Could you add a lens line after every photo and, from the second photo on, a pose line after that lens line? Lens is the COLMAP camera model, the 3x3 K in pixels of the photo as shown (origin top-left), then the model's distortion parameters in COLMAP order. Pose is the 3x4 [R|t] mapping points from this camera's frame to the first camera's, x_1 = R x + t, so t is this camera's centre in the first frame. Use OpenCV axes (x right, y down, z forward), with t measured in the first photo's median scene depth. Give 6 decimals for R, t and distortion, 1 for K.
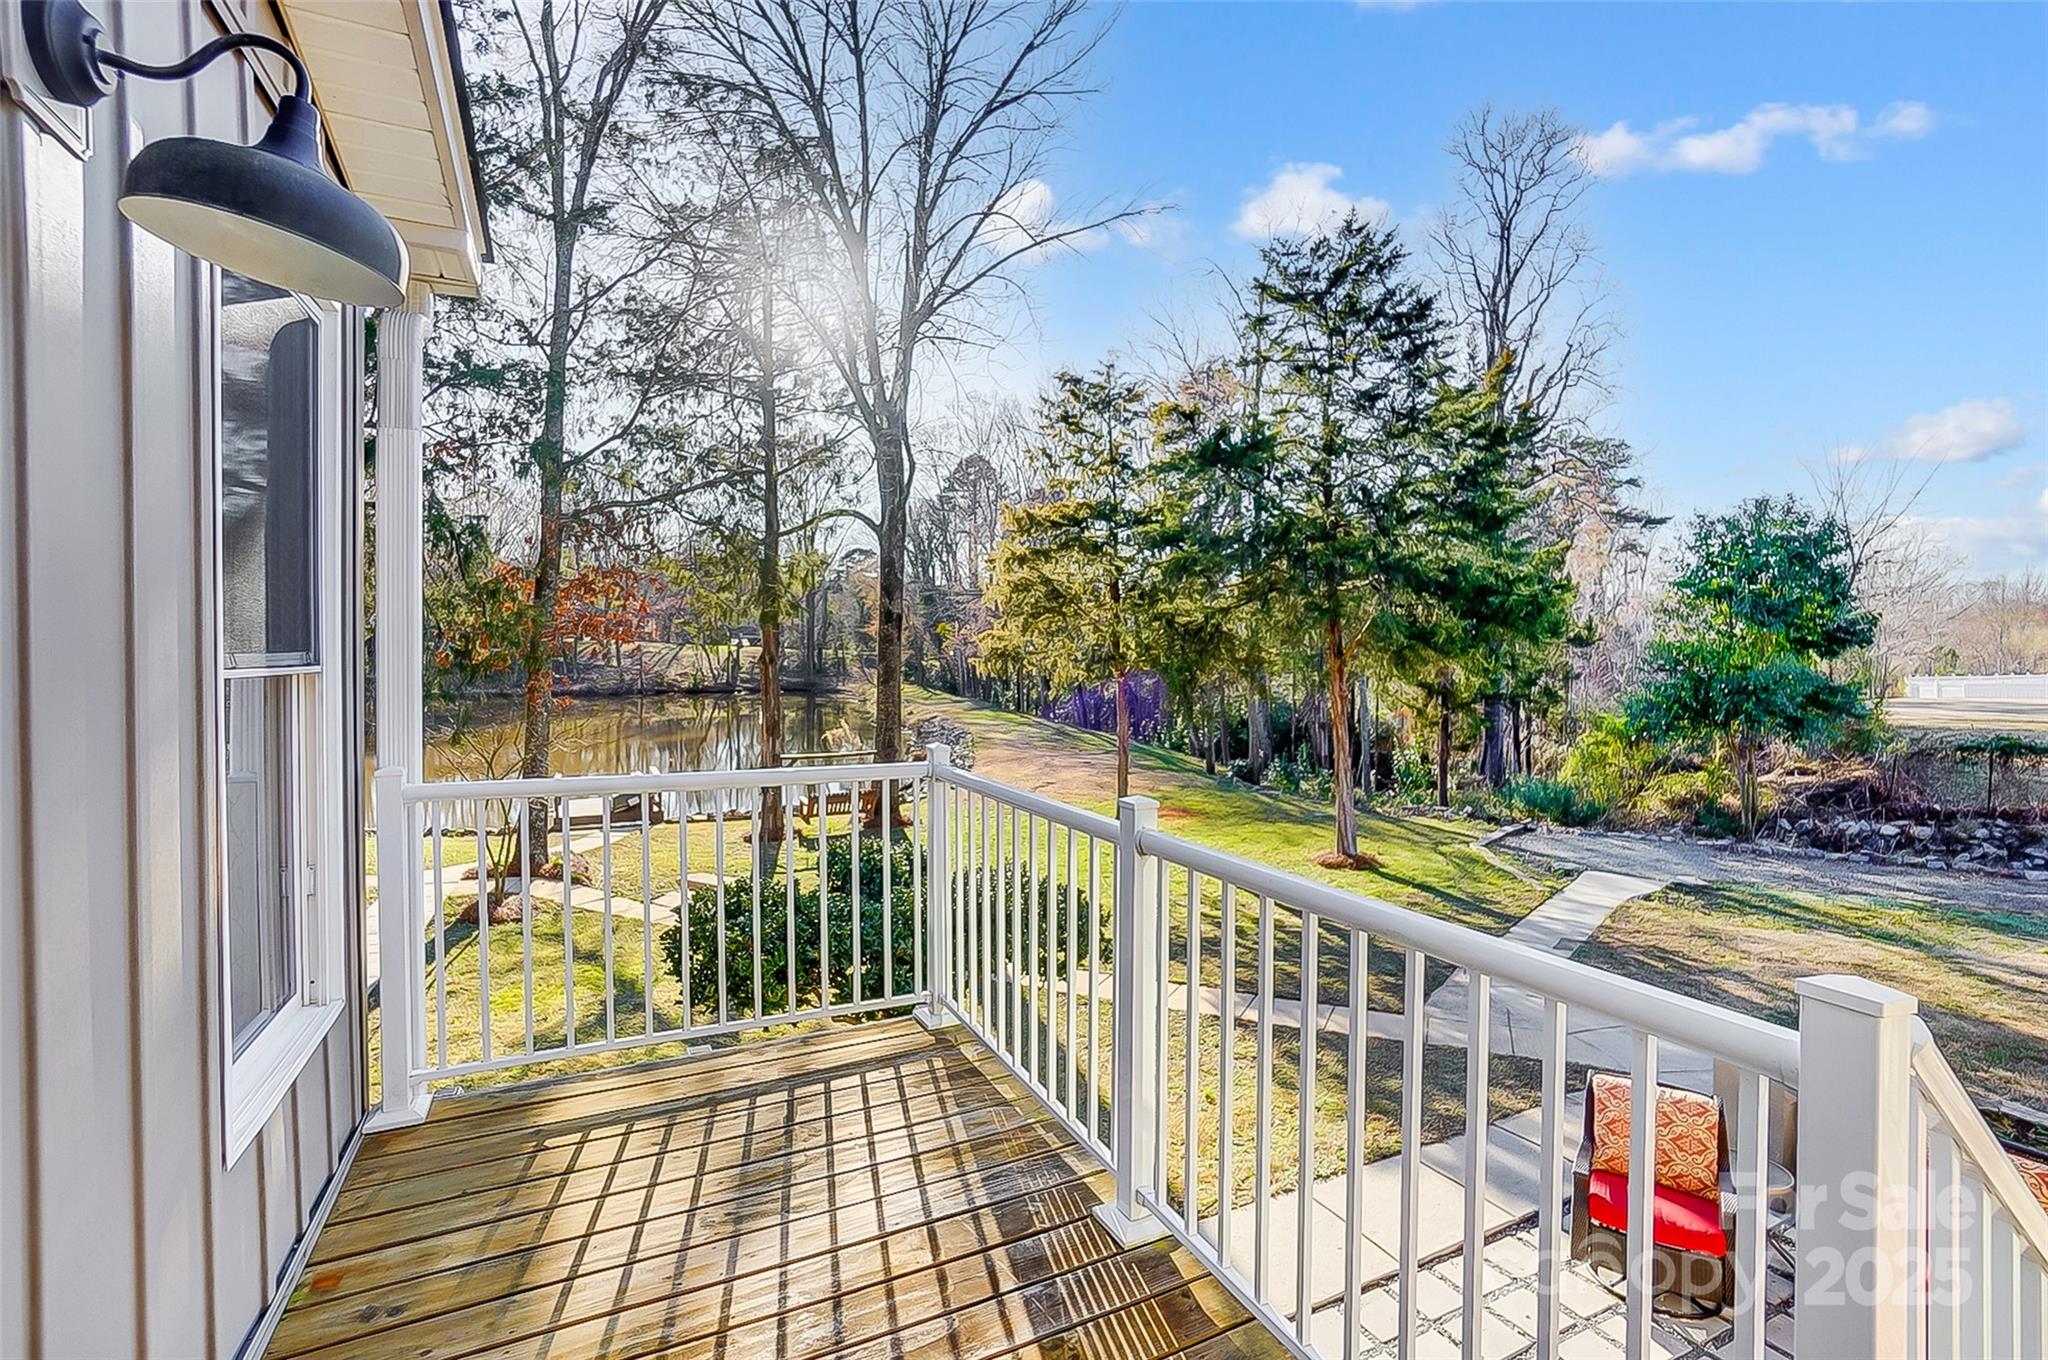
lens RADIAL K [[918.2, 0, 1013.1], [0, 918.2, 658.2], [0, 0, 1]] dist [-0.016299, 0.000398]
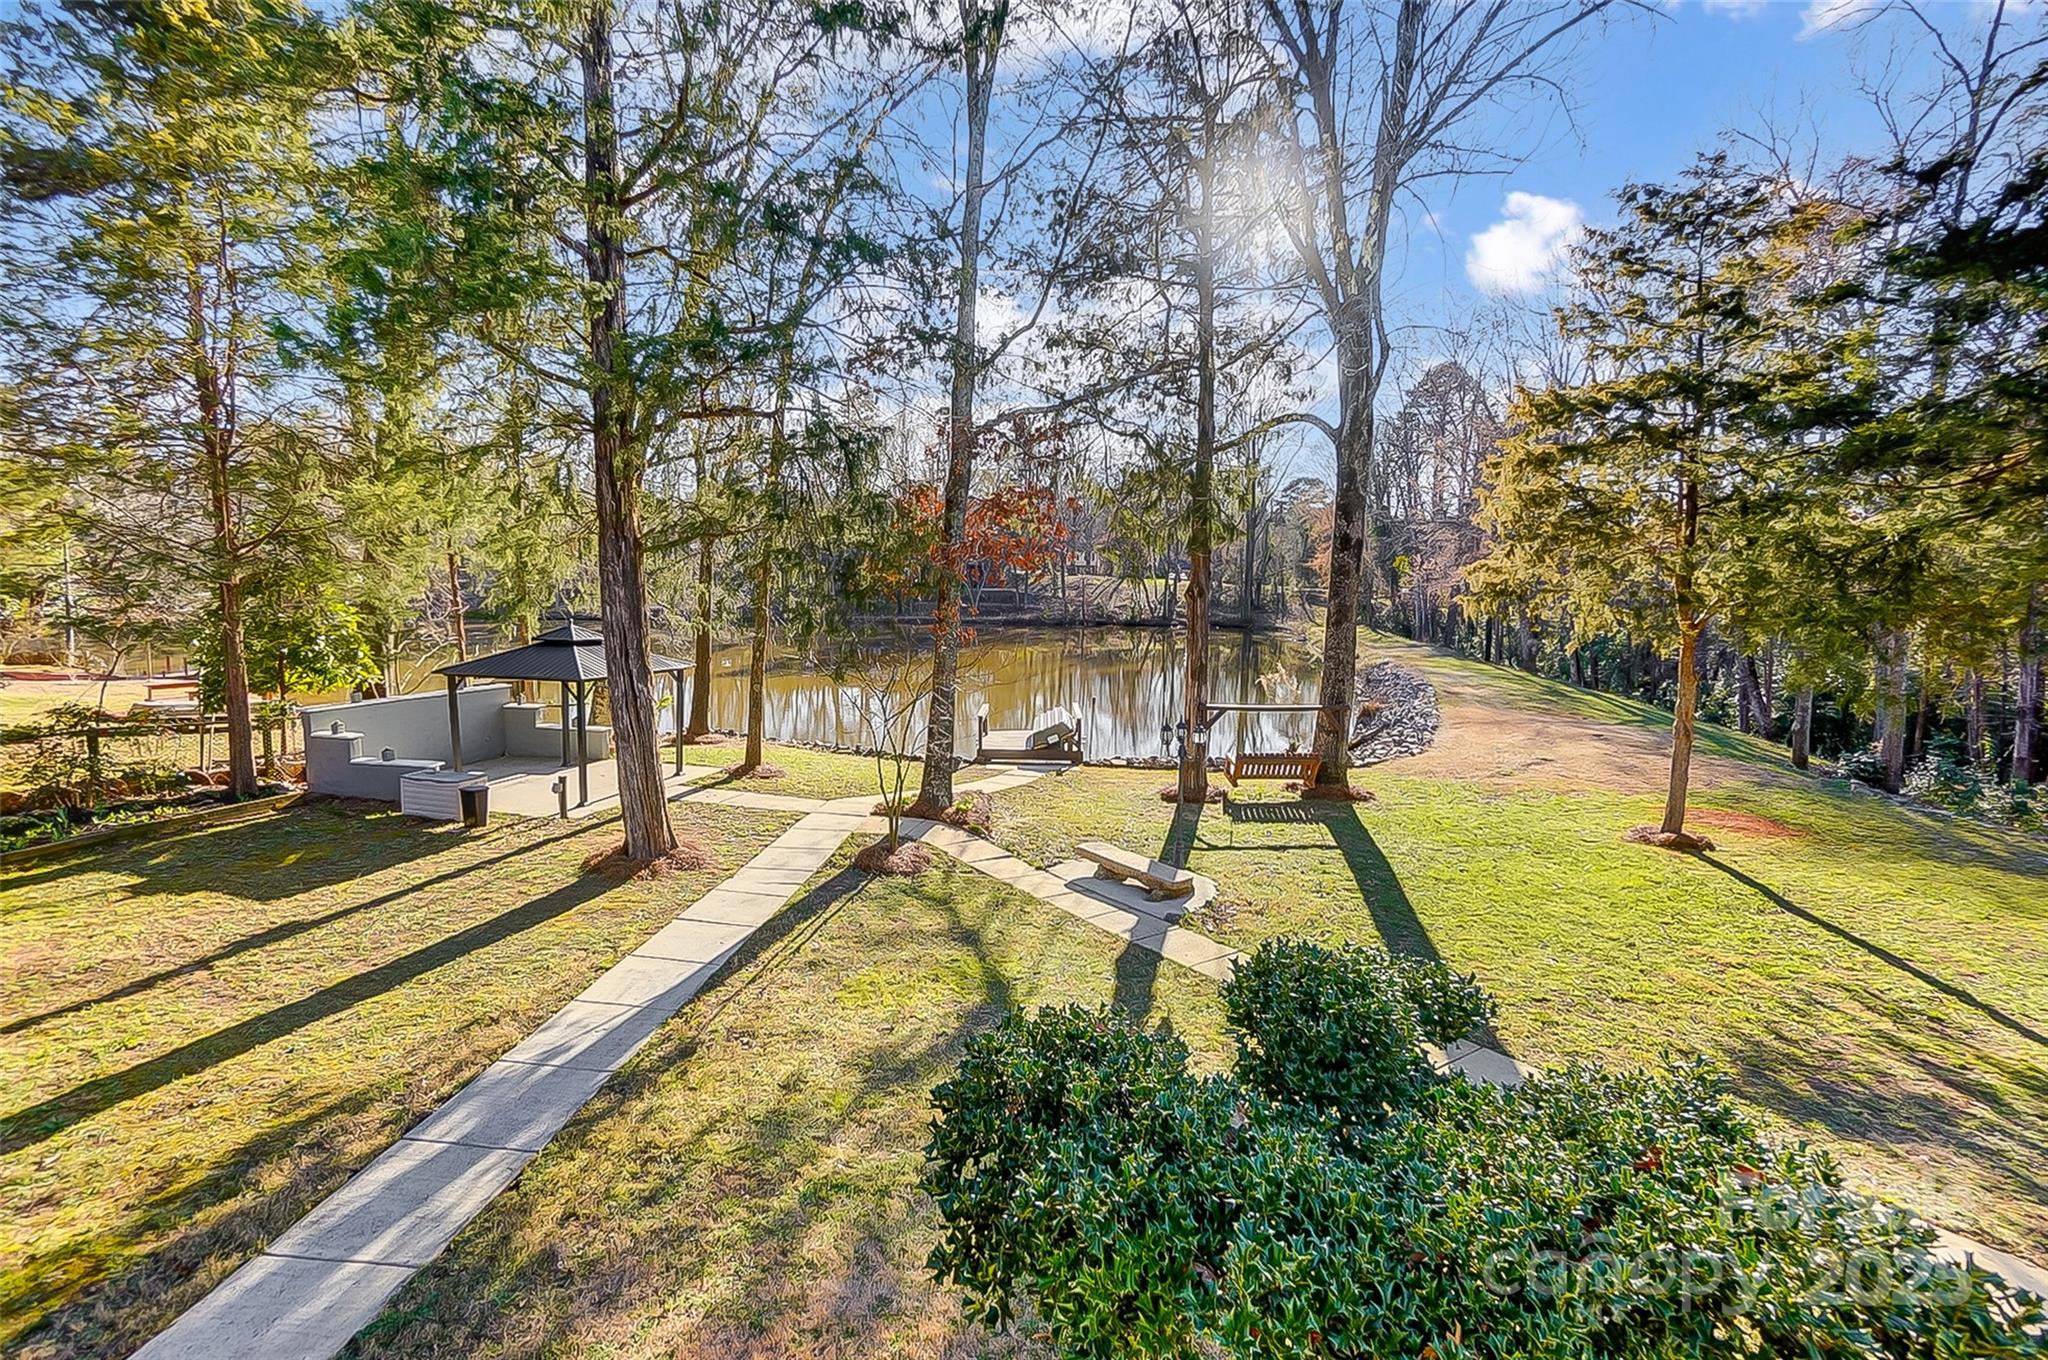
lens RADIAL K [[918.2, 0, 1013.1], [0, 918.2, 658.2], [0, 0, 1]] dist [-0.016299, 0.000398]
pose [[0.892275, 0.051782, -0.448514, -0.029684], [-0.020111, 0.996974, 0.075093, 0.001800], [0.451045, -0.057984, 0.890616, 0.144584]]
